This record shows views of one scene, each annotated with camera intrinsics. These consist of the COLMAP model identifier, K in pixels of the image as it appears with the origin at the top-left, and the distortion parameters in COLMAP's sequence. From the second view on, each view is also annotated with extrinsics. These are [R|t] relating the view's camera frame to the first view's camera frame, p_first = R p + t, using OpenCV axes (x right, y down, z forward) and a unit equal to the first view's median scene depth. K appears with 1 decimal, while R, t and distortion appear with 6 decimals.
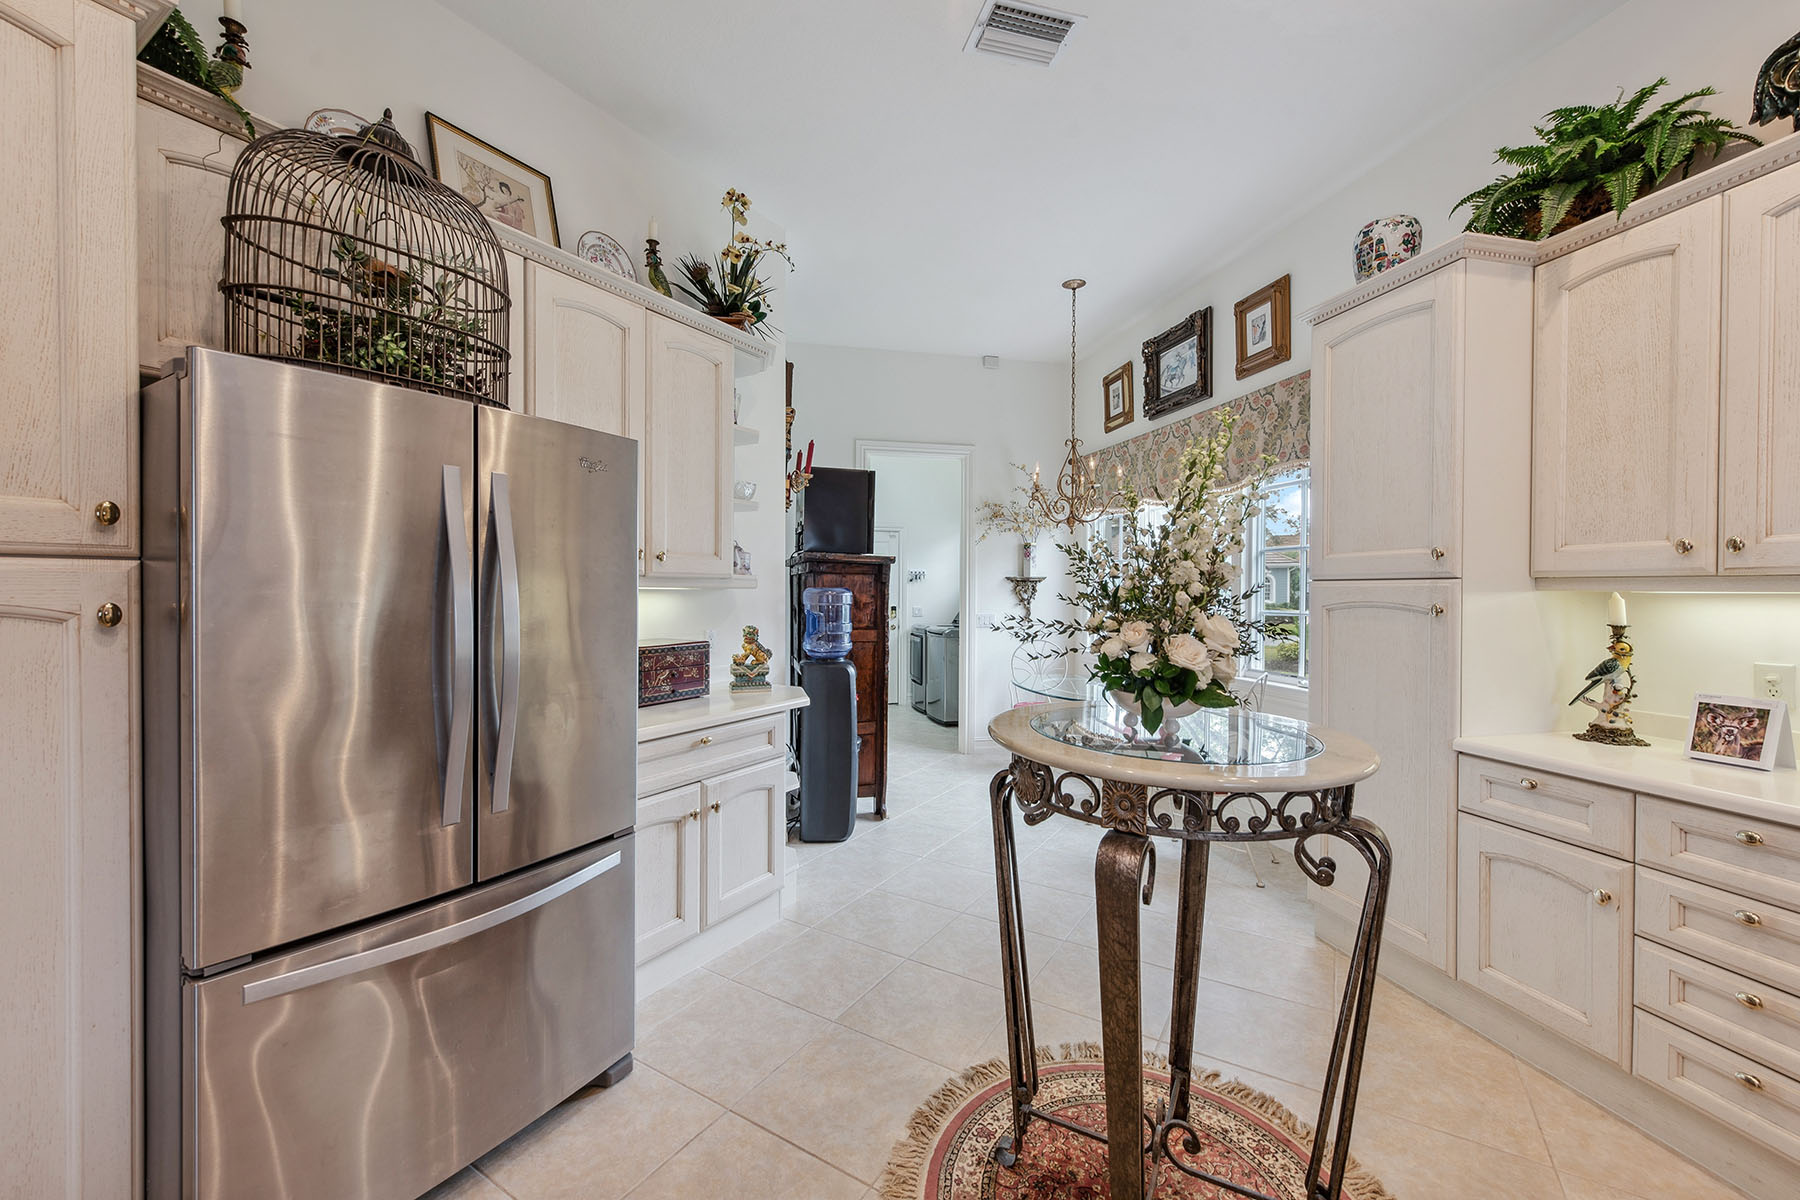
lens RADIAL K [[709.7, 0, 907.0], [0, 709.7, 594.2], [0, 0, 1]] dist [0.003781, -0.000766]
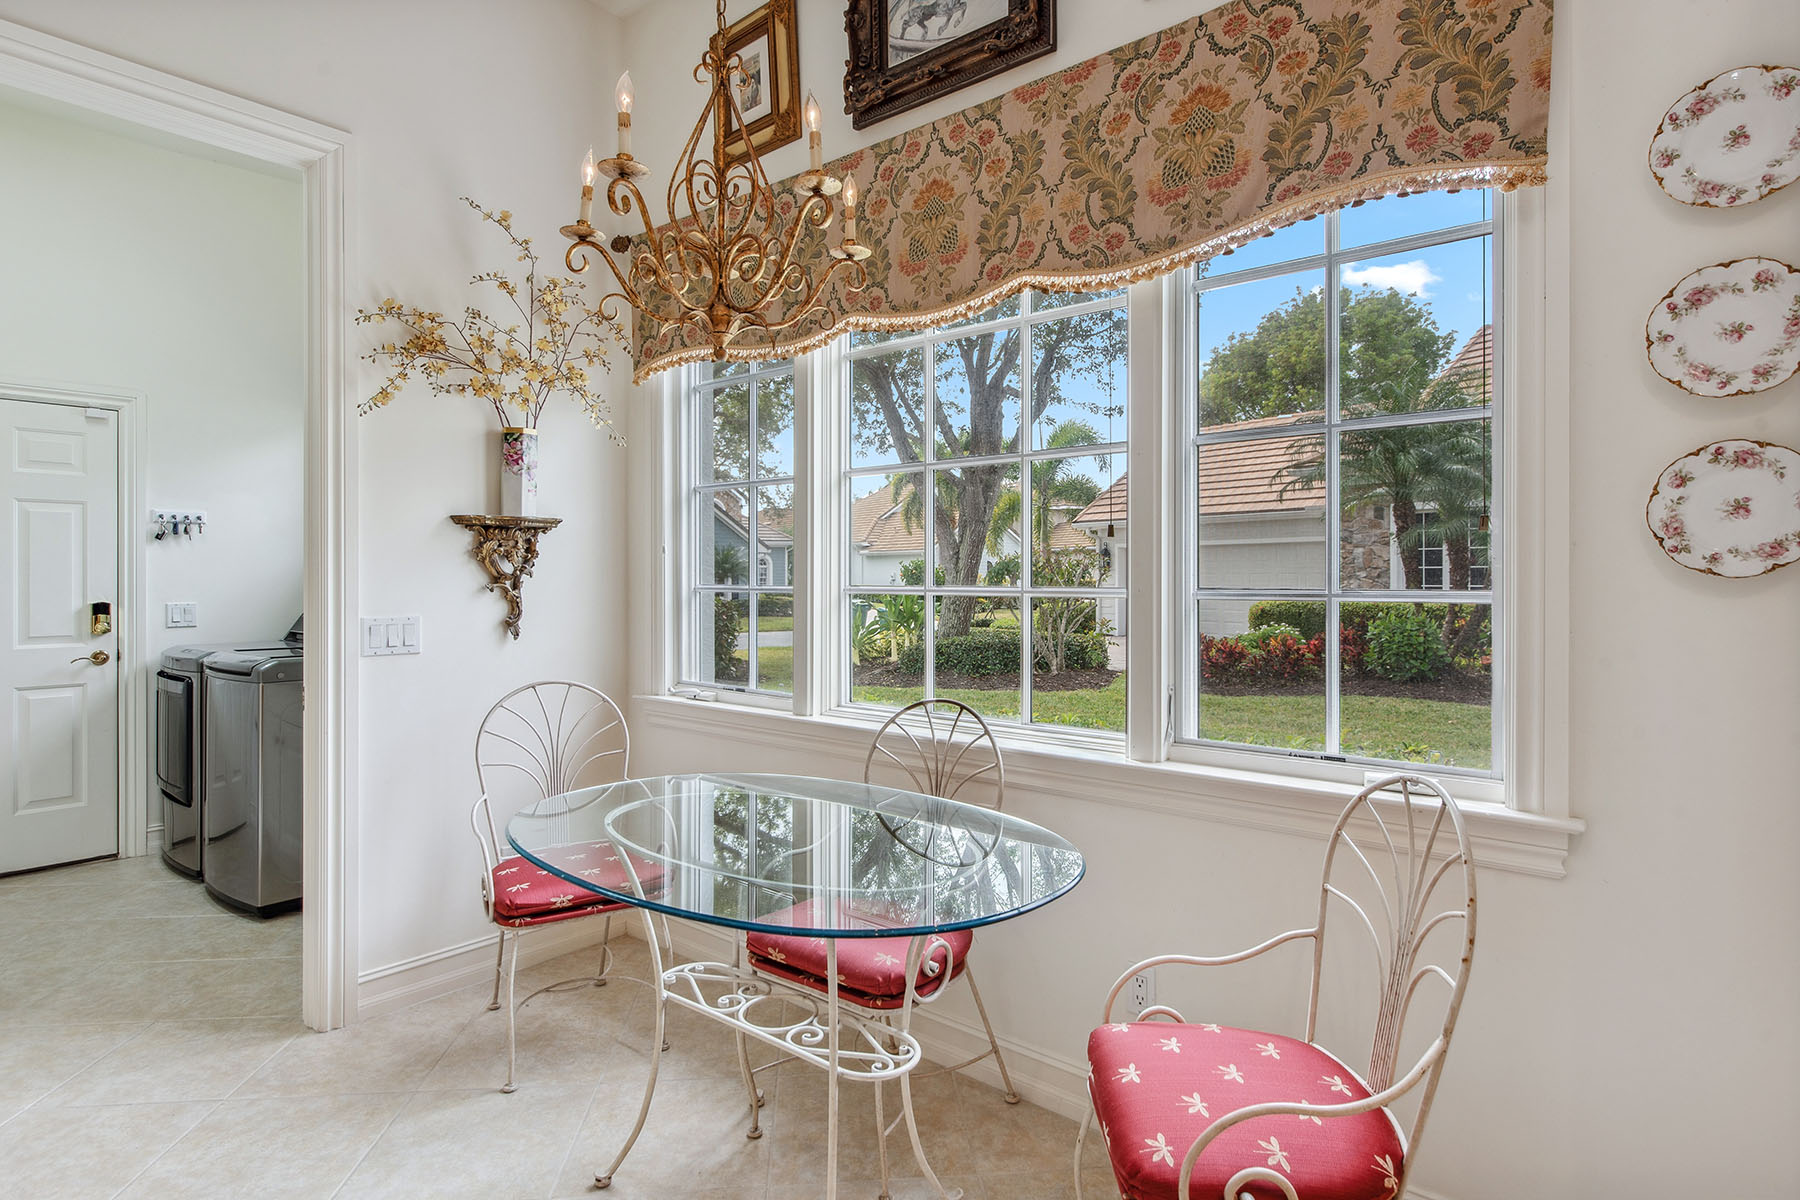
lens RADIAL K [[941.5, 0, 900.2], [0, 941.5, 577.1], [0, 0, 1]] dist [0.001123, -0.000022]
pose [[0.804323, -0.003798, 0.594180, 0.036399], [0.007502, 0.999965, -0.003763, 0.011412], [-0.594144, 0.007484, 0.804324, 0.470768]]
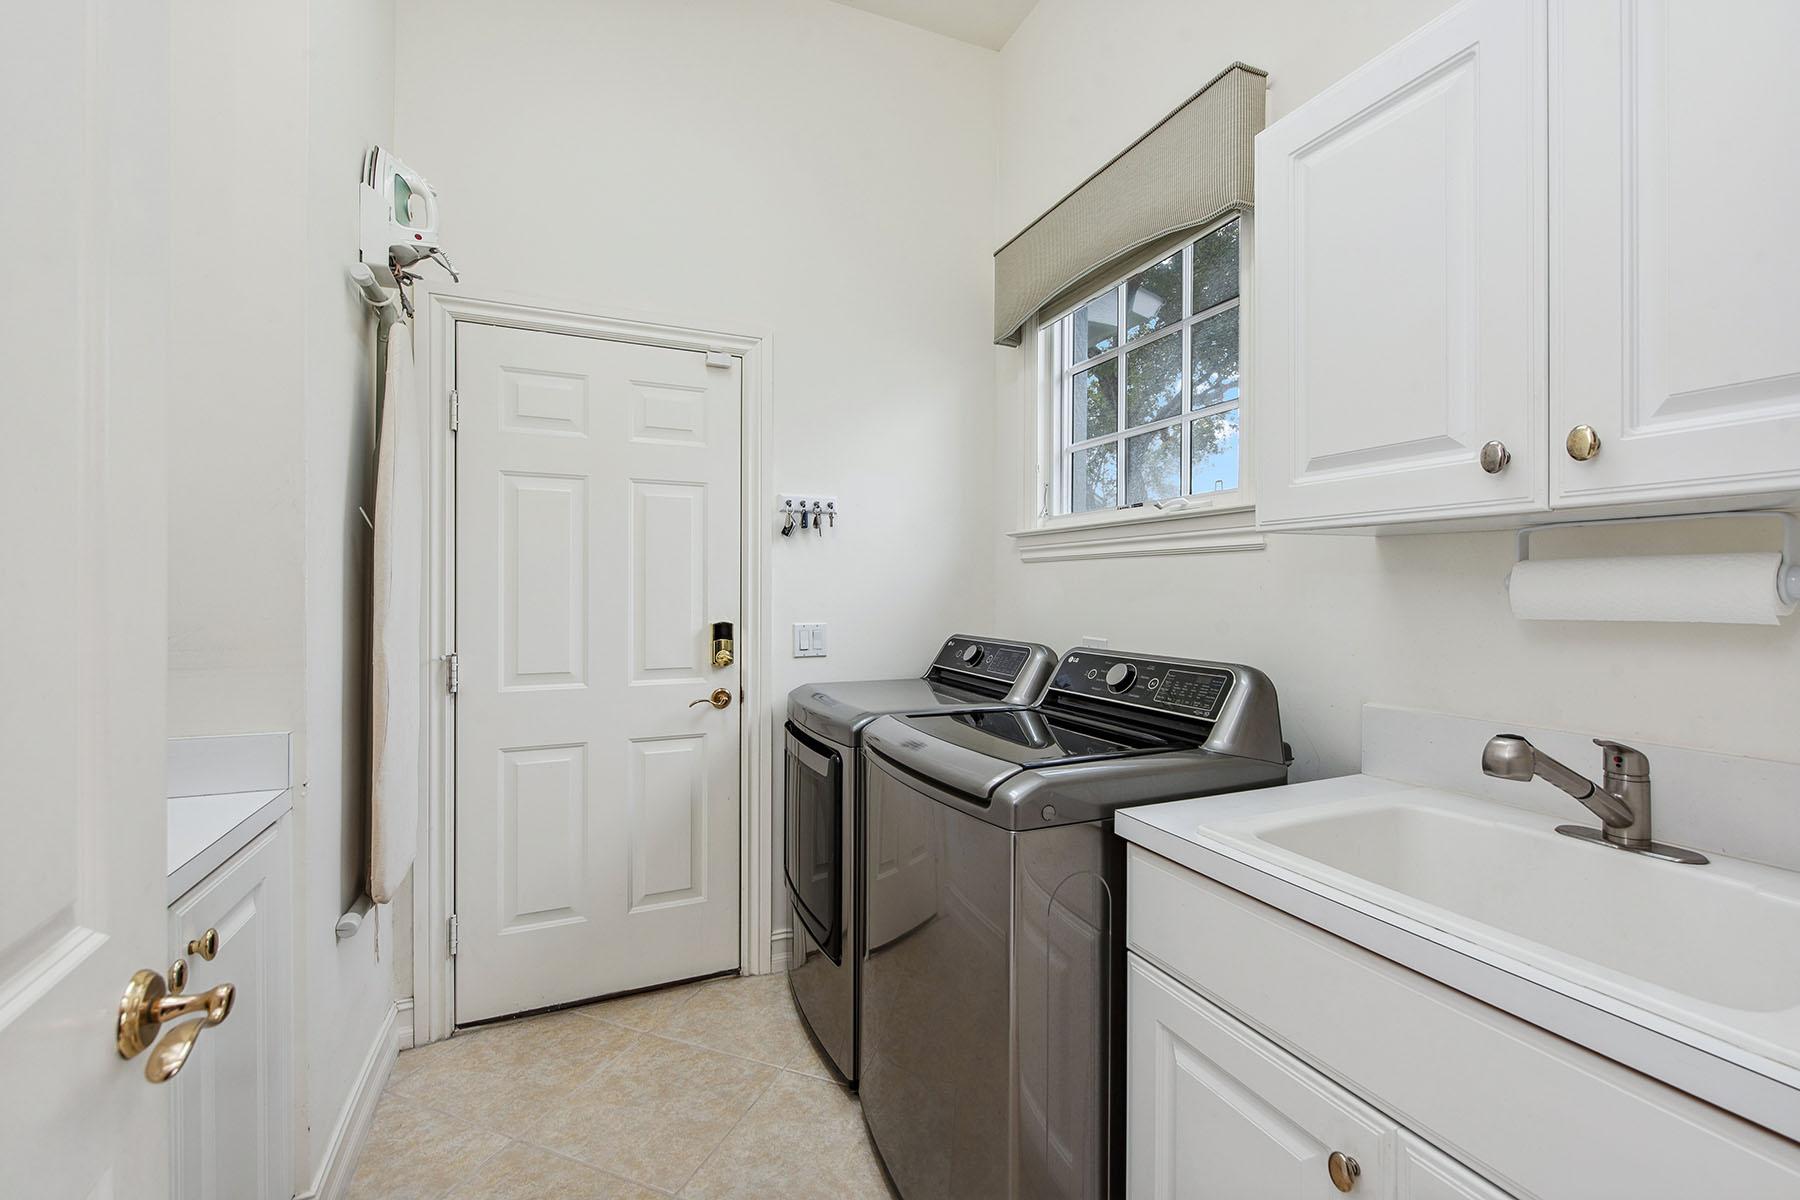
lens RADIAL K [[736.5, 0, 900.3], [0, 736.5, 590.8], [0, 0, 1]] dist [-0.000186, -0.001680]
pose [[0.984282, -0.000394, 0.176605, -0.002161], [0.000767, 0.999998, -0.002045, 0.006995], [-0.176603, 0.002149, 0.984280, 0.990853]]
